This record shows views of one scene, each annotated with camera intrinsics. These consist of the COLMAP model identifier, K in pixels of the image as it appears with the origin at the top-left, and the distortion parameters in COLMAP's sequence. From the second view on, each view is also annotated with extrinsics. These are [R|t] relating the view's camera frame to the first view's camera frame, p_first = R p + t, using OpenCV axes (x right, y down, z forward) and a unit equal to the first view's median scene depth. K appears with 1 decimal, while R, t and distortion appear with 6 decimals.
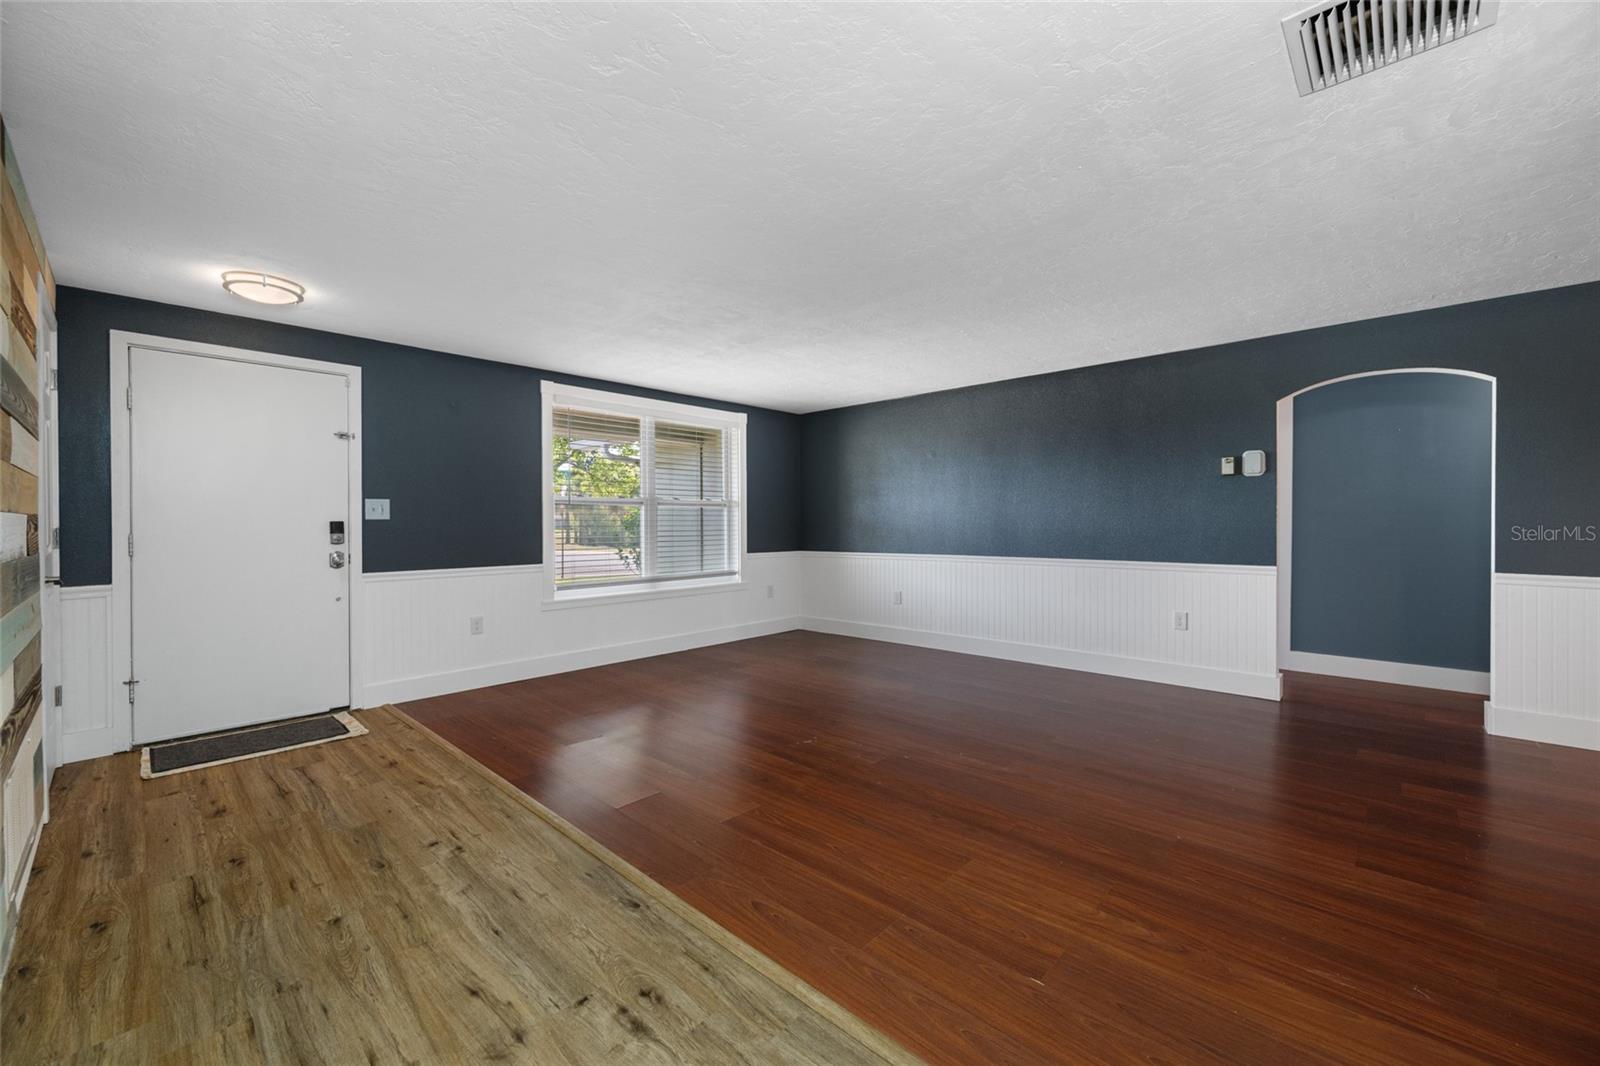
lens RADIAL K [[627.4, 0, 801.2], [0, 627.4, 522.8], [0, 0, 1]] dist [-0.003236, 0.000077]
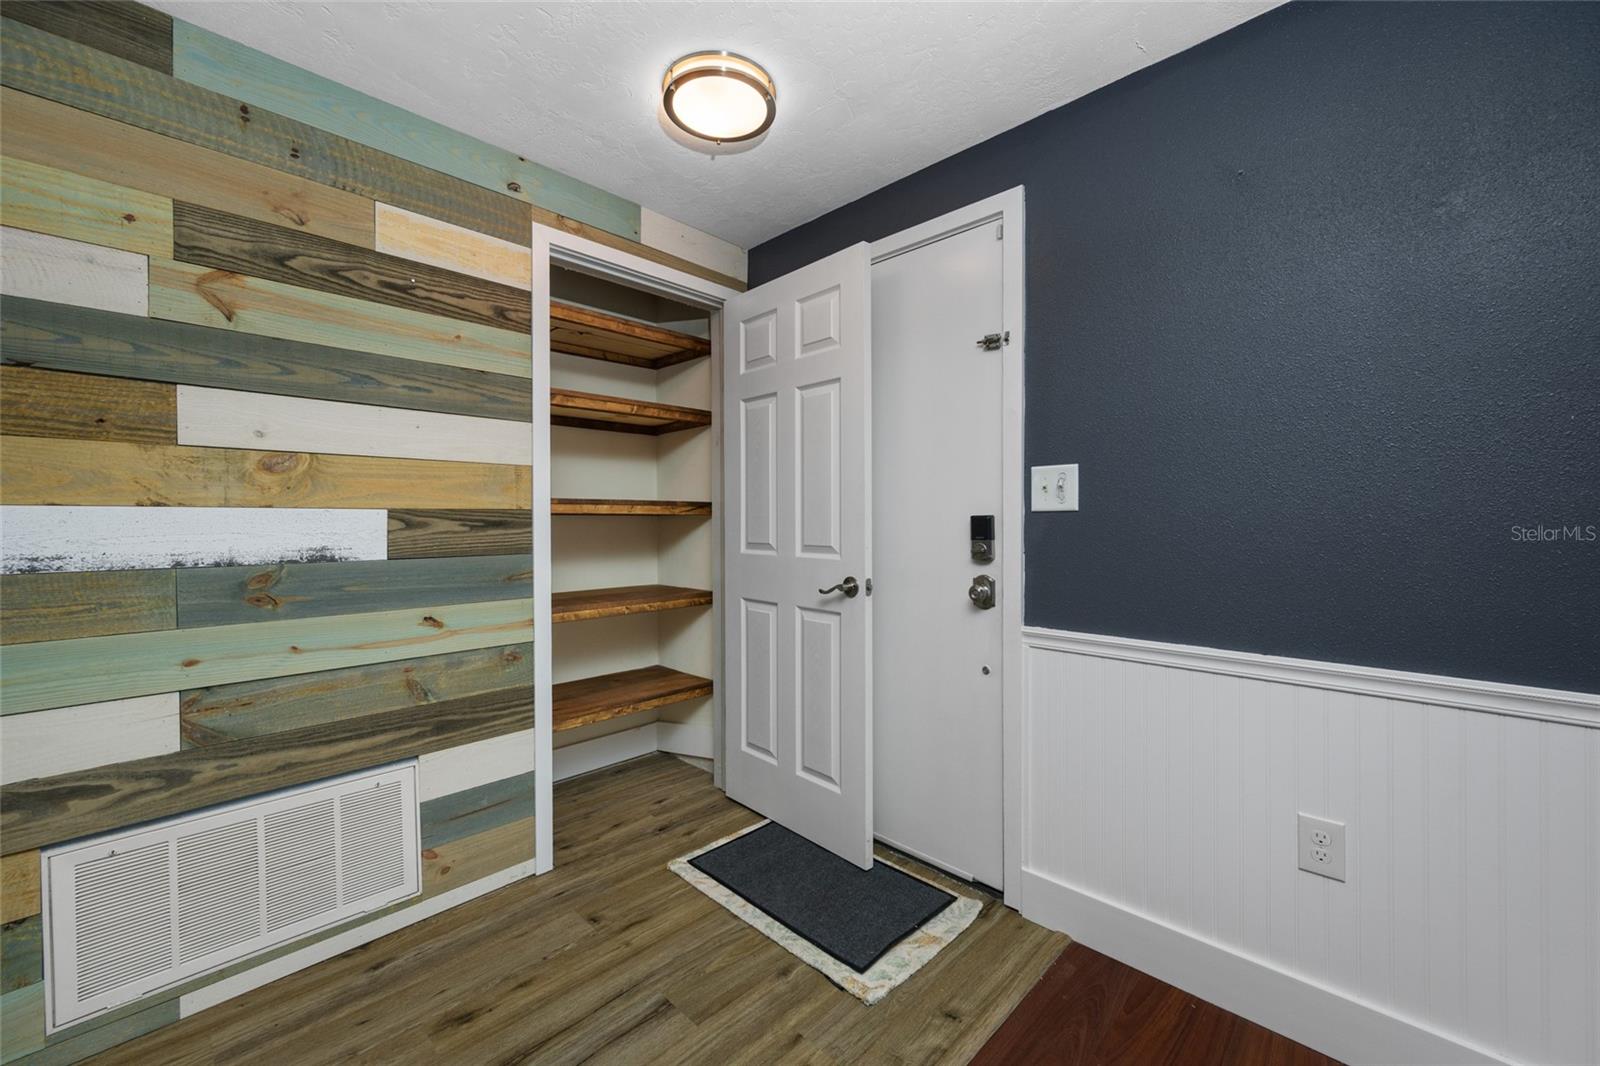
lens RADIAL K [[627.2, 0, 801.8], [0, 627.2, 530.0], [0, 0, 1]] dist [0.000526, 0.000345]
pose [[-0.019511, 0.016951, -0.999666, -0.236890], [0.002568, 0.999854, 0.016904, 0.000085], [0.999806, -0.002237, -0.019551, 0.869383]]
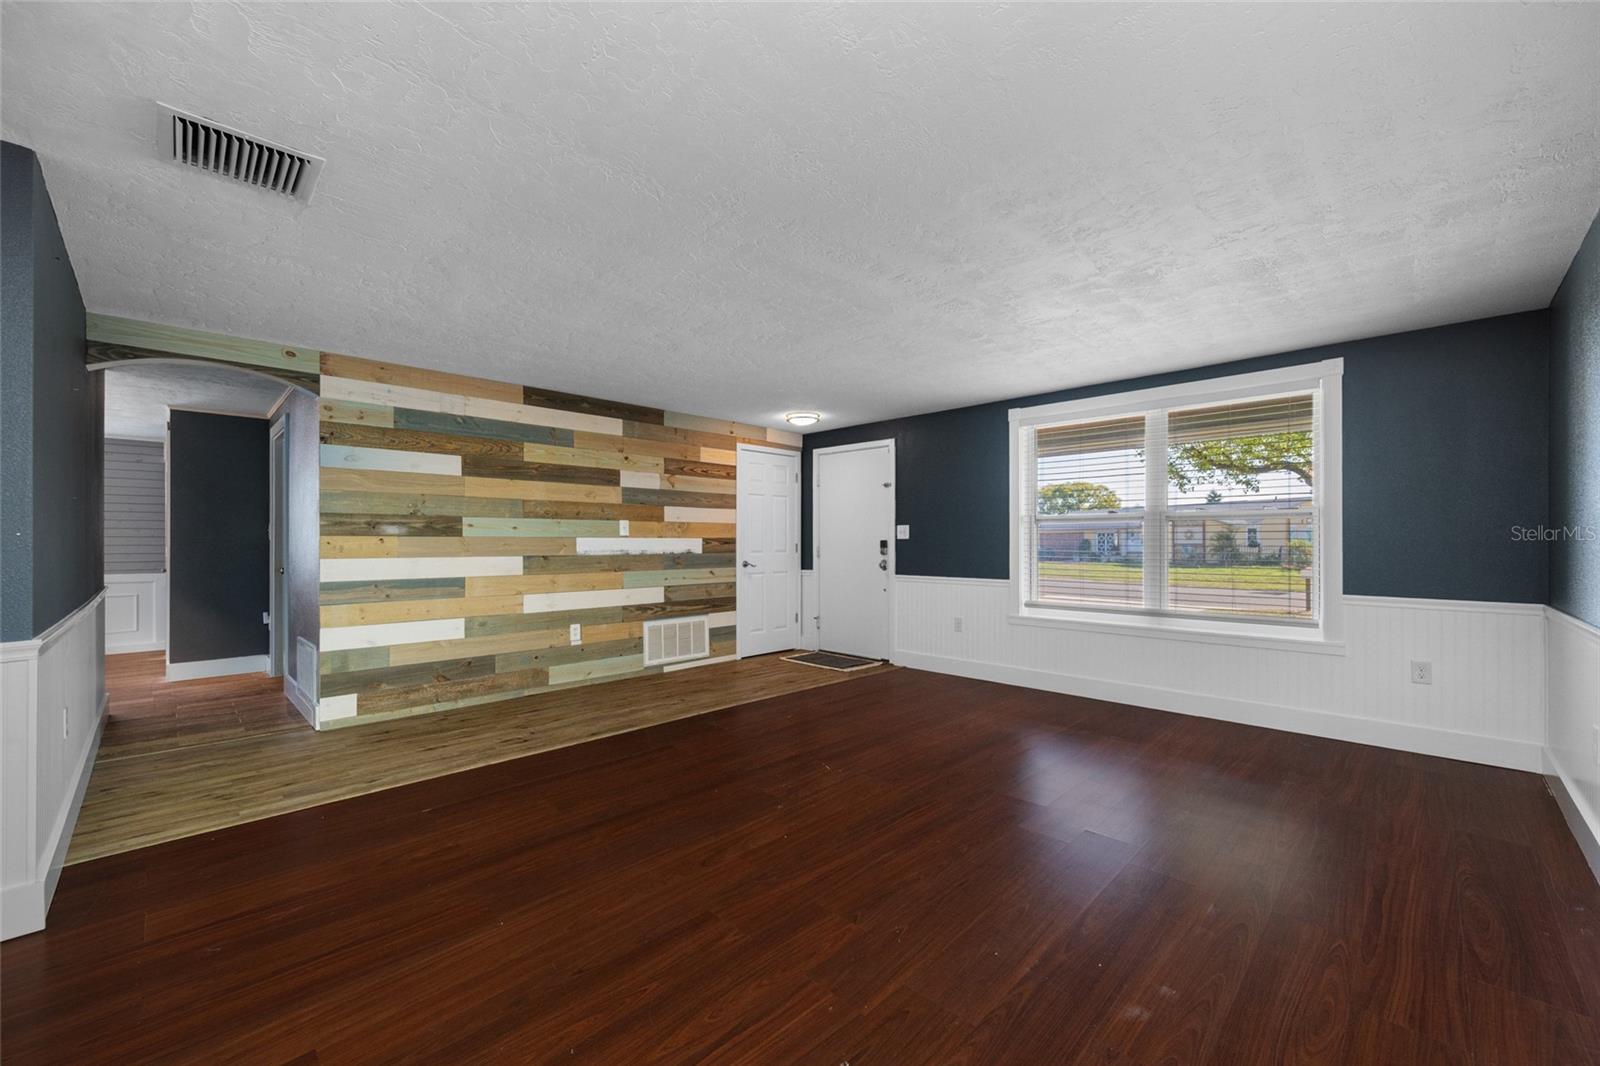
lens RADIAL K [[631.1, 0, 803.3], [0, 631.1, 535.3], [0, 0, 1]] dist [0.002825, 0.000238]
pose [[-0.021309, -0.004544, -0.999763, 0.848700], [0.000503, 0.999989, -0.004556, -0.007874], [0.999773, -0.000600, -0.021307, 0.836706]]
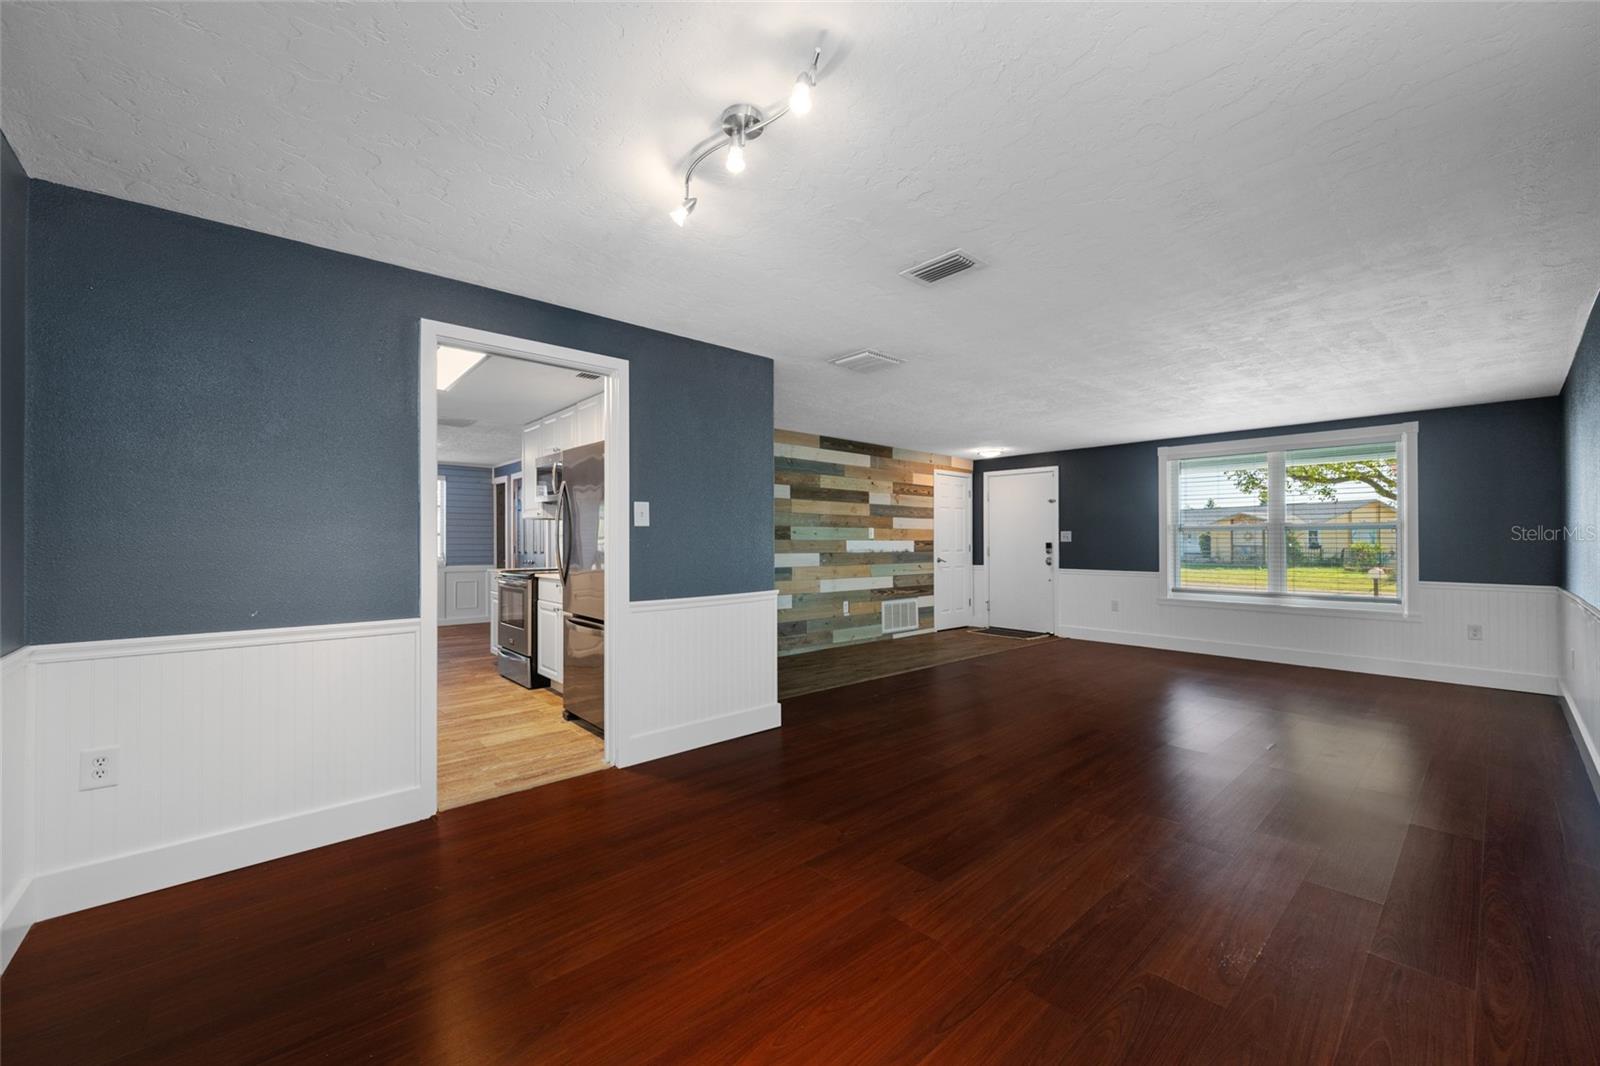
lens RADIAL K [[627.2, 0, 801.8], [0, 627.2, 530.0], [0, 0, 1]] dist [0.000526, 0.000345]
pose [[-0.080717, -0.013130, -0.996651, 1.404534], [-0.002183, 0.999913, -0.012996, -0.015458], [0.996735, 0.001127, -0.080738, 0.353808]]
